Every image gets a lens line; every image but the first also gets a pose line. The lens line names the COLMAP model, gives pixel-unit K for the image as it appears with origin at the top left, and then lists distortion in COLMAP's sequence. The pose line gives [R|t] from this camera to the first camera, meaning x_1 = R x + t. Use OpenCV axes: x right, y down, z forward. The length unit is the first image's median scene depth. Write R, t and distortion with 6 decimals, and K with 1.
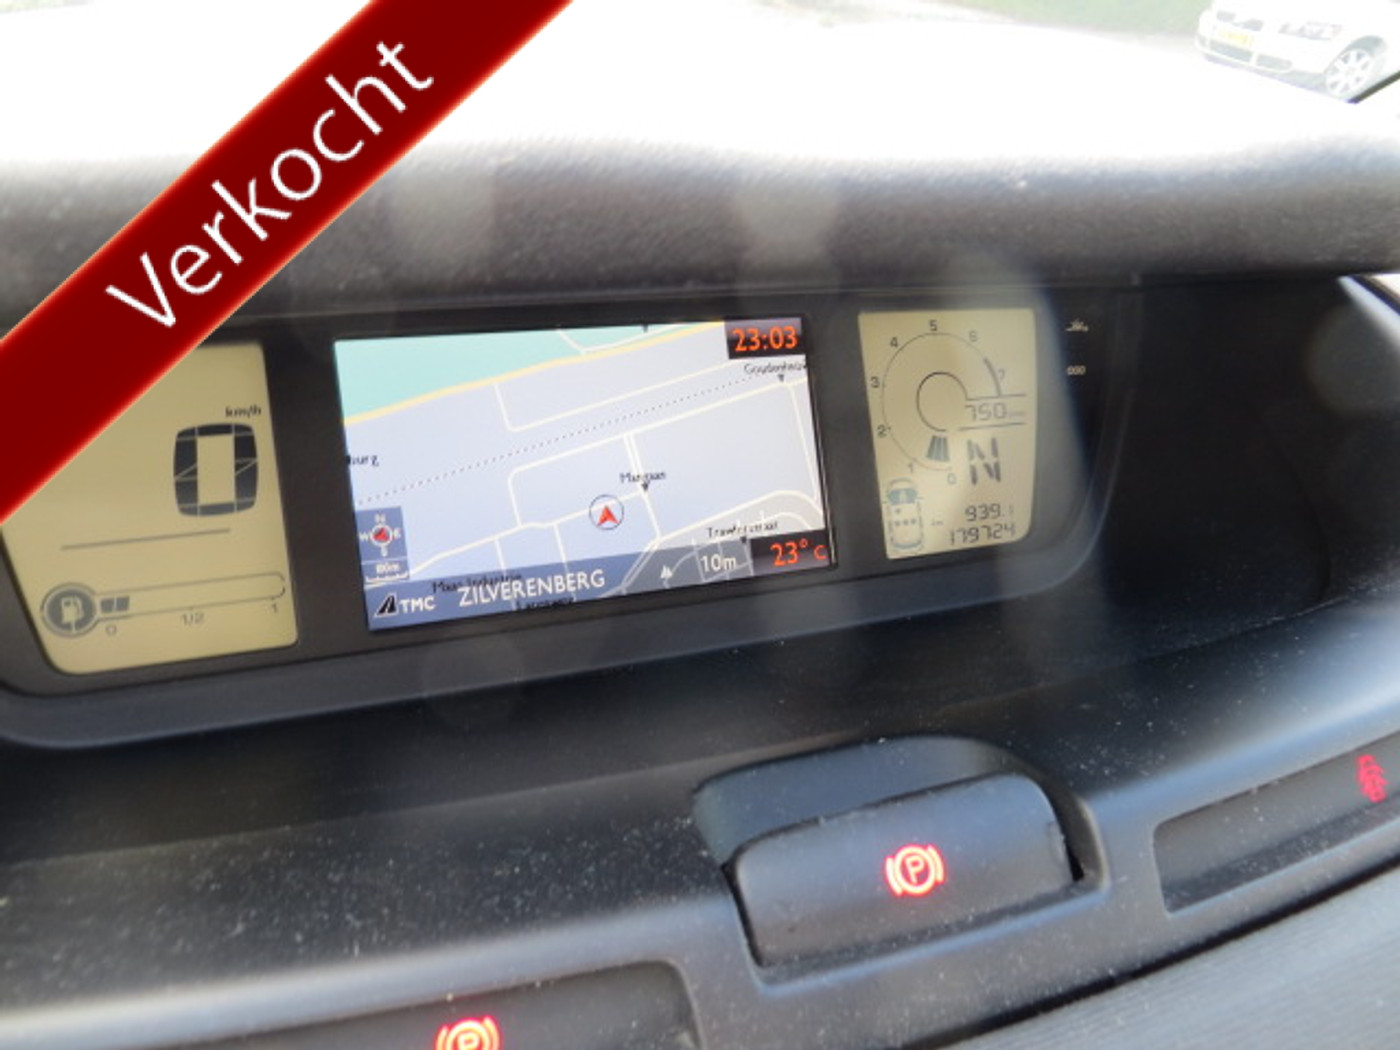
lens RADIAL K [[1036.9, 0, 699.9], [0, 1036.9, 530.9], [0, 0, 1]] dist [-0.019930, 0.008022]
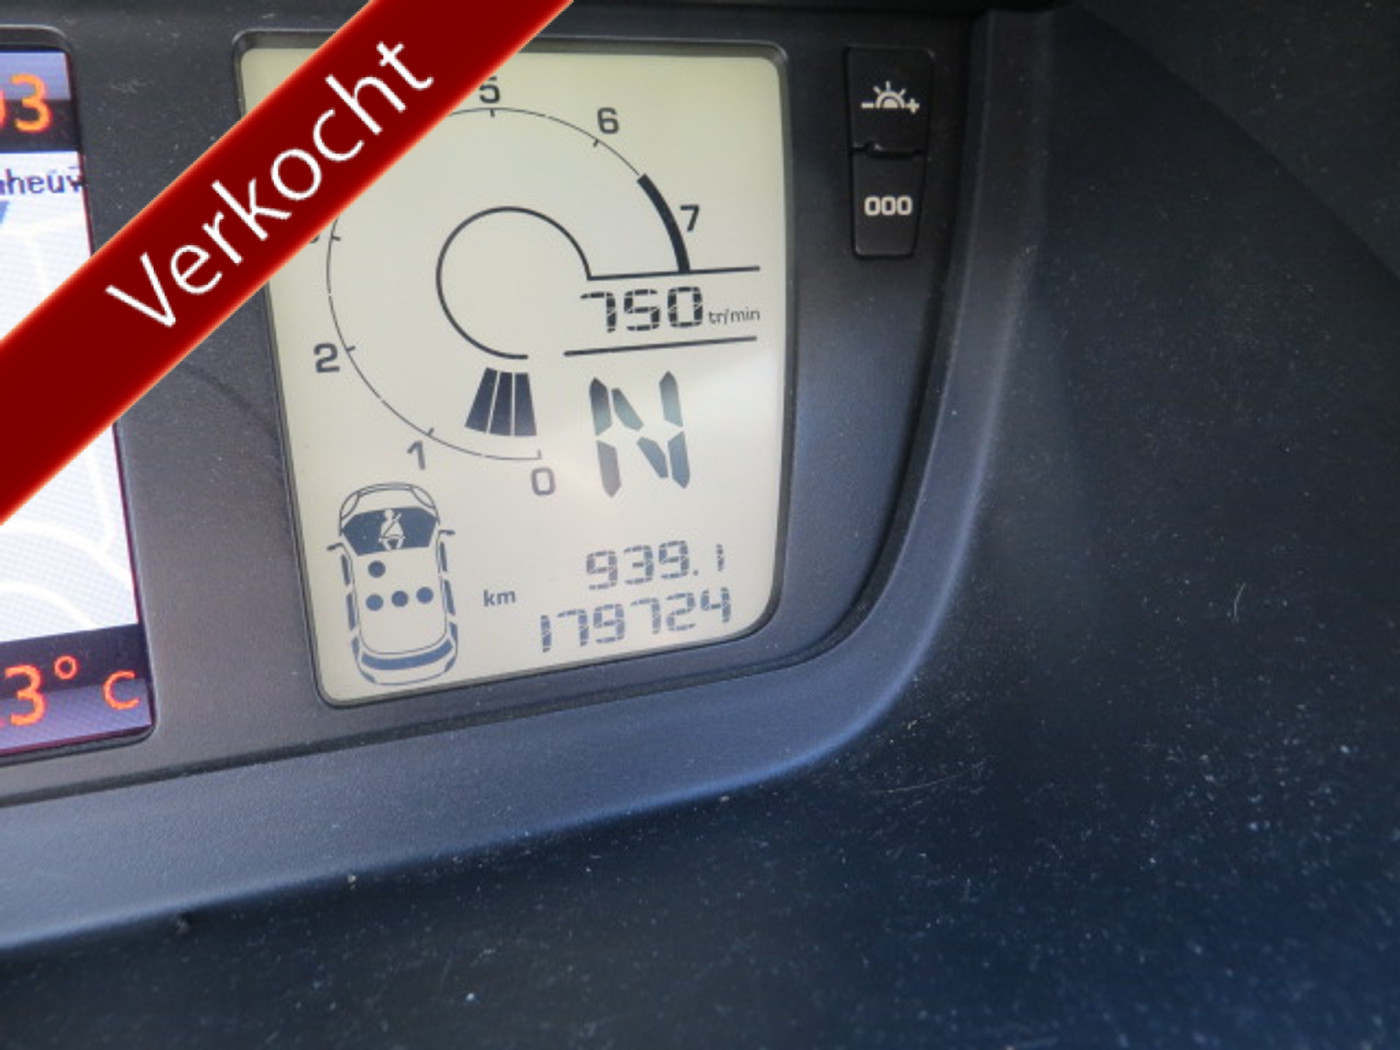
lens RADIAL K [[1036.9, 0, 701.4], [0, 1036.9, 518.2], [0, 0, 1]] dist [-0.019930, 0.008022]
pose [[0.998130, -0.017619, -0.058526, 0.324402], [0.016296, 0.999603, -0.022998, -0.026494], [0.058908, 0.022002, 0.998021, 0.618367]]
